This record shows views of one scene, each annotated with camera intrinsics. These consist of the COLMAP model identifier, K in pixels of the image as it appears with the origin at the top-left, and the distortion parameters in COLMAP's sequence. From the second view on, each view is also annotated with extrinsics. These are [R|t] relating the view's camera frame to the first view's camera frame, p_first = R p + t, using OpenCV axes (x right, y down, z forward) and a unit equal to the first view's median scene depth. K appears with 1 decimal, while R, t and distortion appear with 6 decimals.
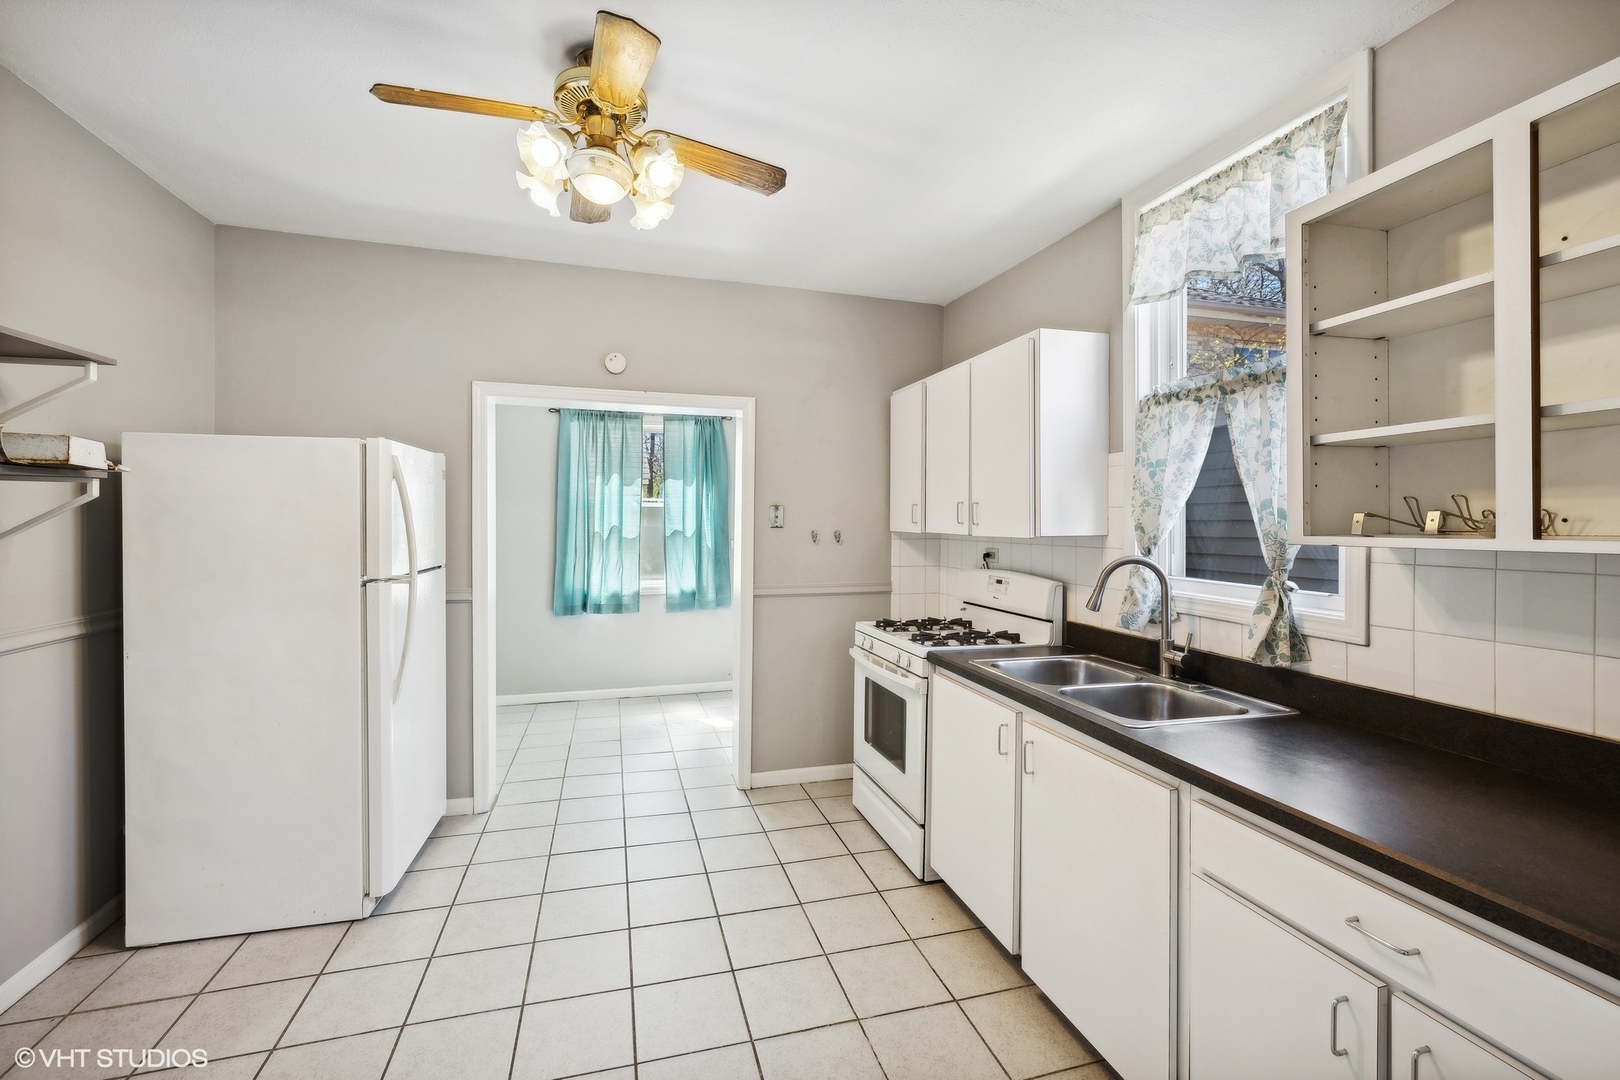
lens RADIAL K [[699.5, 0, 814.4], [0, 699.5, 524.8], [0, 0, 1]] dist [-0.003891, -0.000062]
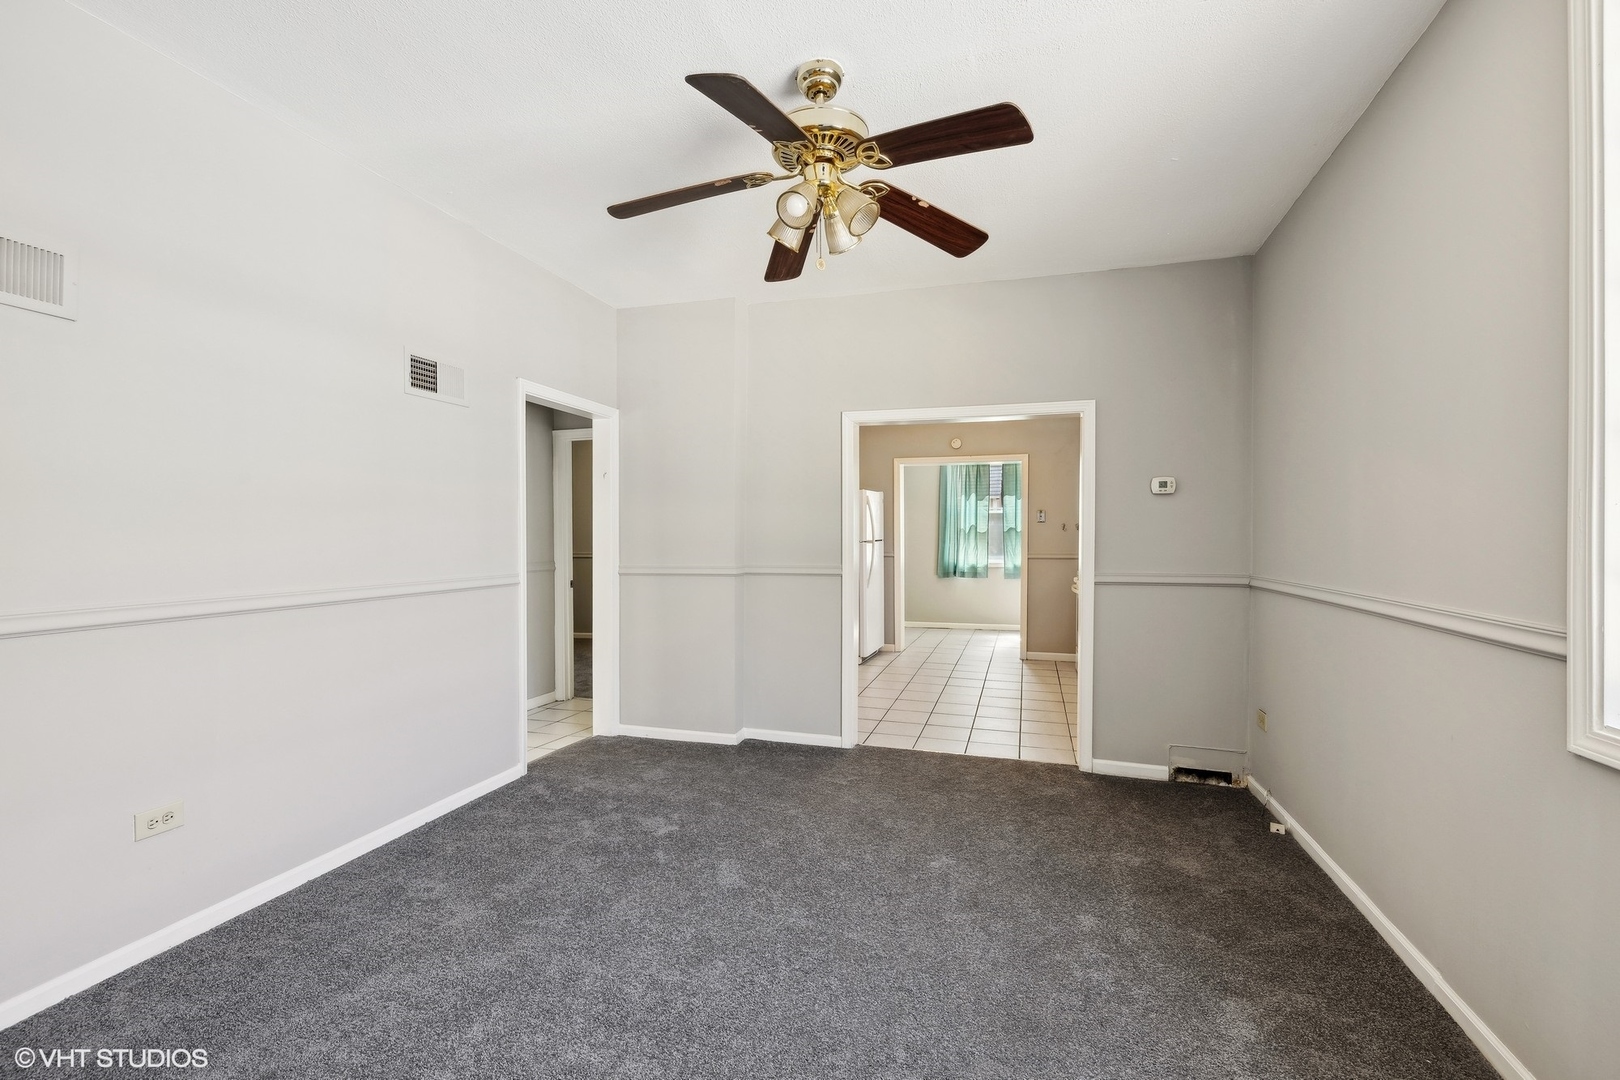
lens RADIAL K [[699.5, 0, 810.0], [0, 699.5, 533.8], [0, 0, 1]] dist [-0.003891, -0.000062]
pose [[0.837529, 0.002397, -0.546387, 0.298264], [0.000307, 0.999988, 0.004857, 0.014394], [0.546392, -0.004236, 0.837519, -0.600752]]
